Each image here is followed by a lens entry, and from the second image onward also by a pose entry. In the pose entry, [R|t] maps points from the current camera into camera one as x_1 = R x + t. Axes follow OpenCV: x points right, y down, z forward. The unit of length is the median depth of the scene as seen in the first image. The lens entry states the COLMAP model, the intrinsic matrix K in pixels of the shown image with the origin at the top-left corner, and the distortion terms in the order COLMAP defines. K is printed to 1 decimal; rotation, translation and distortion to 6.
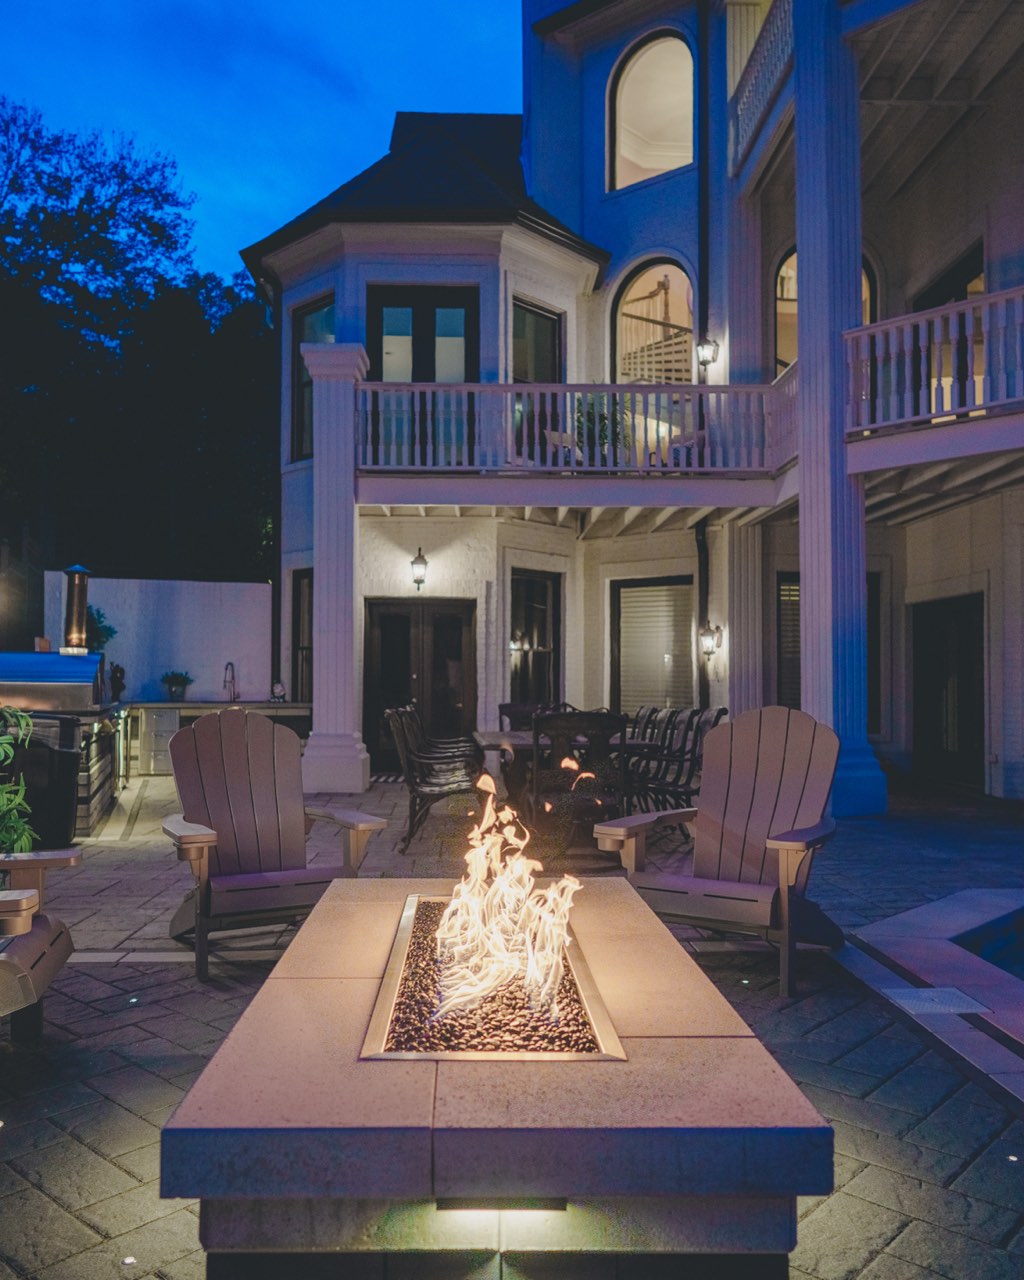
lens RADIAL K [[1021.9, 0, 471.9], [0, 1021.9, 652.7], [0, 0, 1]] dist [-0.006223, 0.001022]
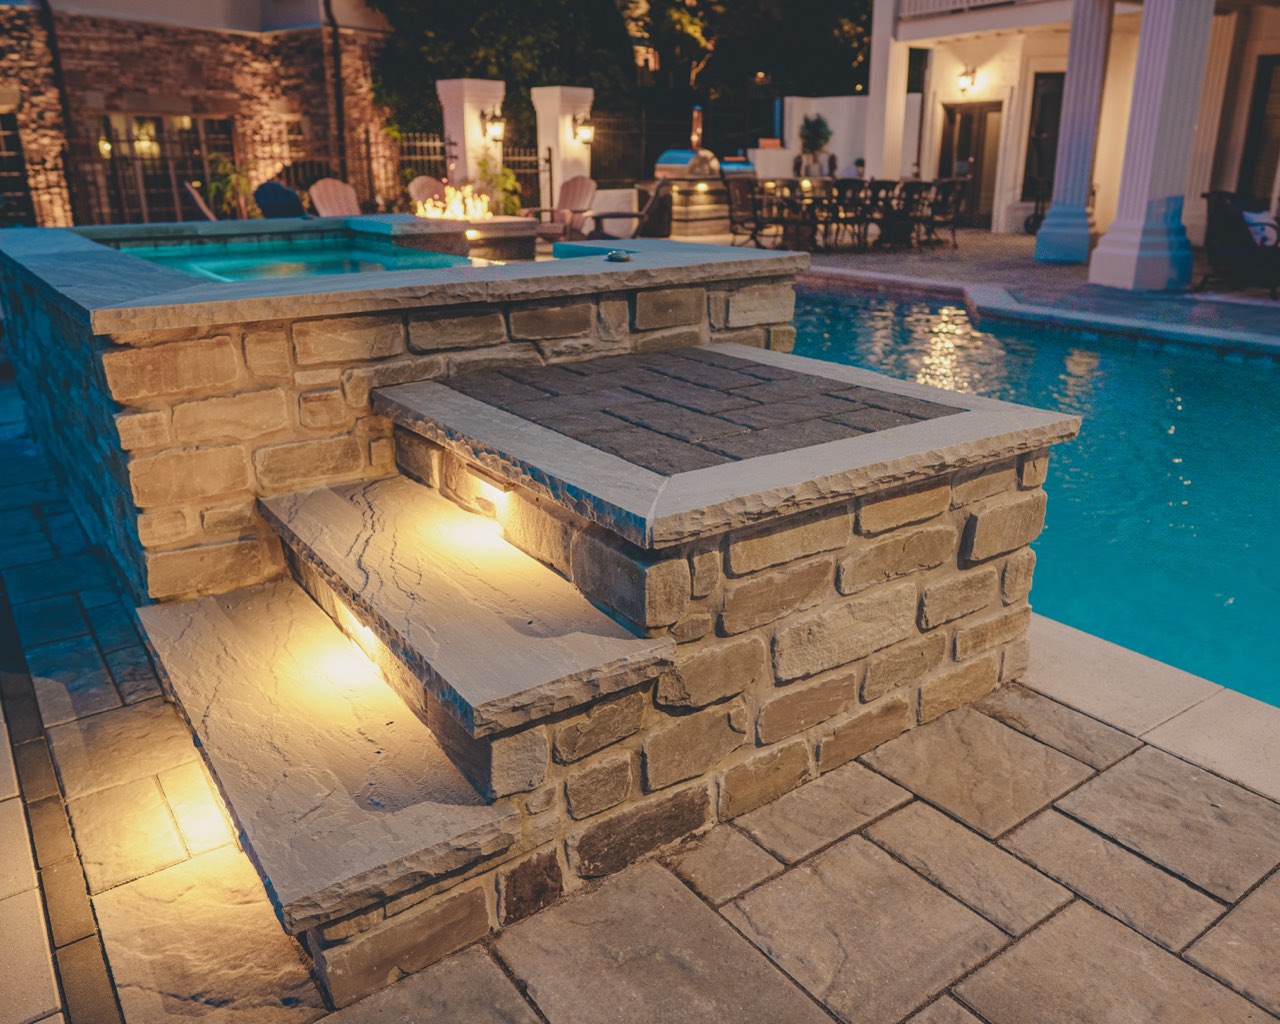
lens RADIAL K [[1021.9, 0, 633.0], [0, 1021.9, 508.7], [0, 0, 1]] dist [-0.006223, 0.001022]
pose [[0.532745, 0.265078, -0.803689, 1.003330], [0.031516, 0.942804, 0.331853, -0.005180], [0.845689, -0.202123, 0.493920, -0.229364]]
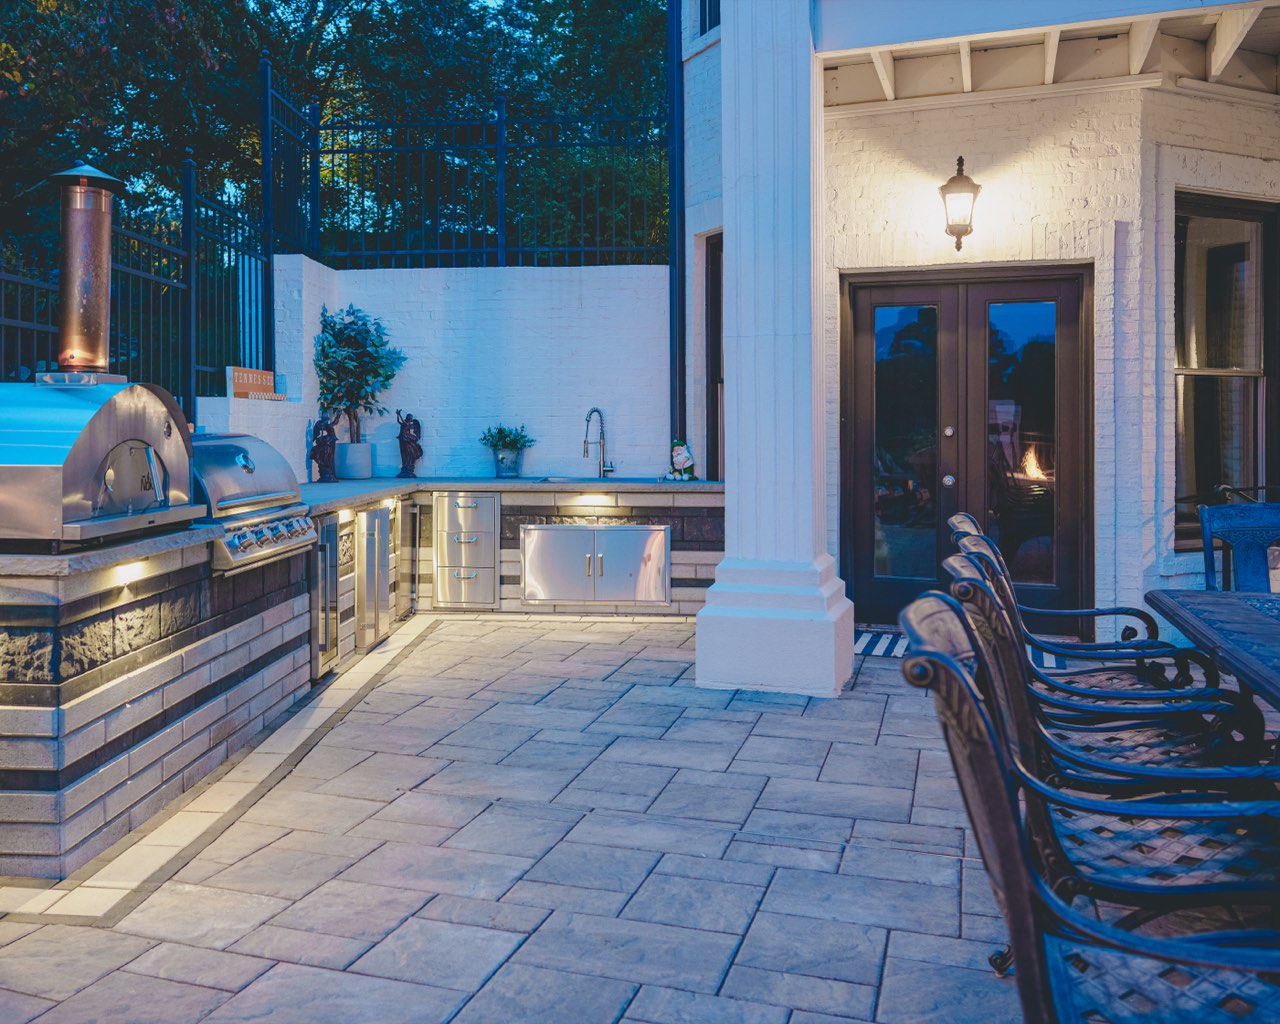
lens RADIAL K [[1101.5, 0, 536.5], [0, 1101.5, 433.4], [0, 0, 1]] dist [-0.006613, 0.000935]
pose [[0.927028, -0.005553, -0.374950, -0.042166], [0.016119, 0.999556, 0.025050, 0.007826], [0.374645, -0.029265, 0.926706, 0.449435]]
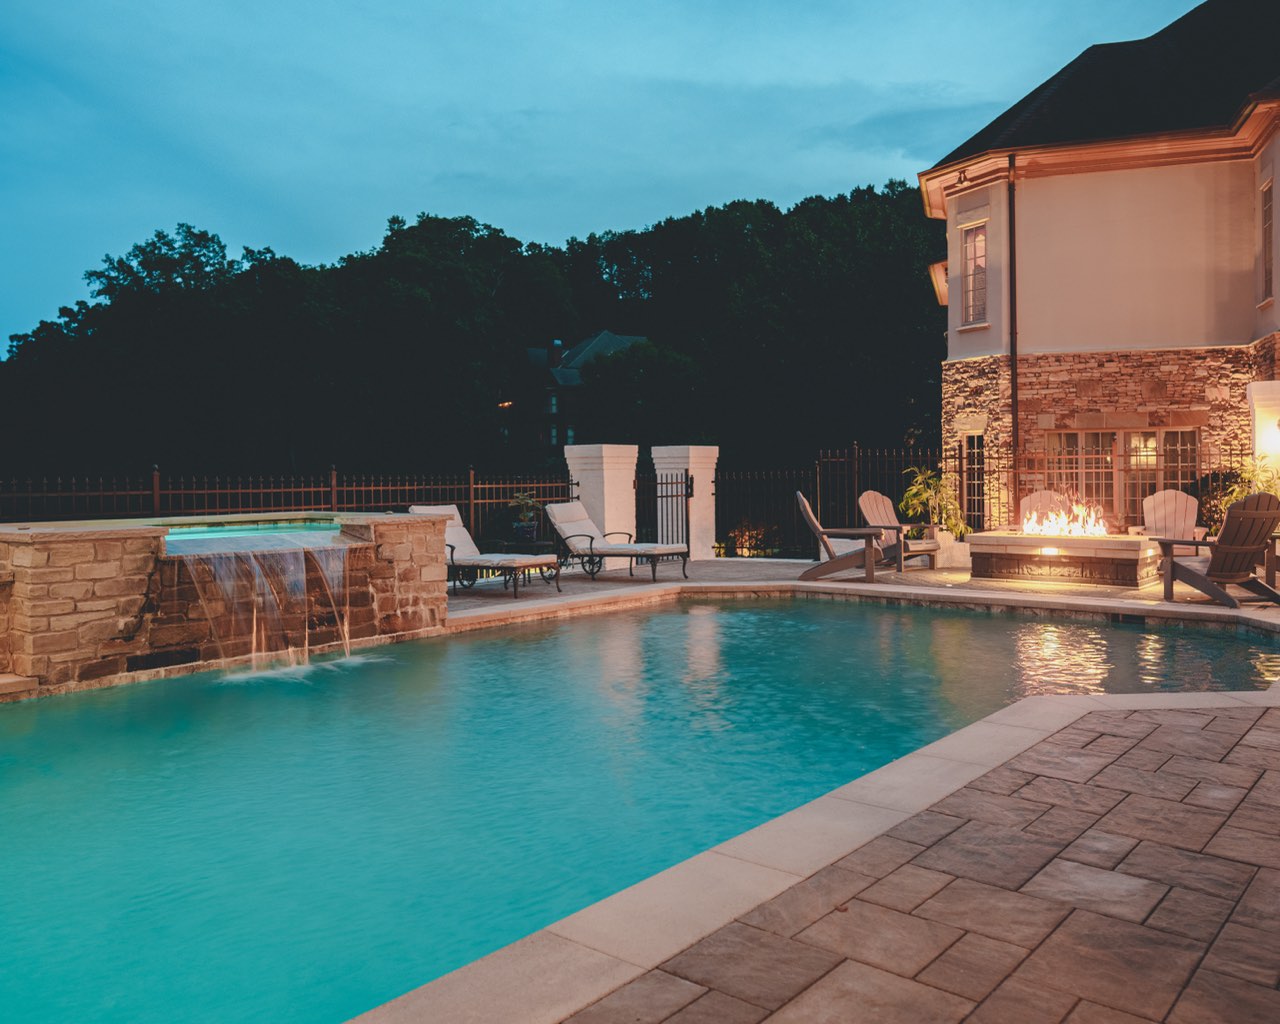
lens RADIAL K [[1021.9, 0, 669.1], [0, 1021.9, 460.1], [0, 0, 1]] dist [-0.006223, 0.001022]
pose [[-0.654407, -0.010745, -0.756066, 0.948223], [0.026582, 0.998954, -0.037206, 0.011531], [0.755675, -0.044445, -0.653437, 0.523488]]
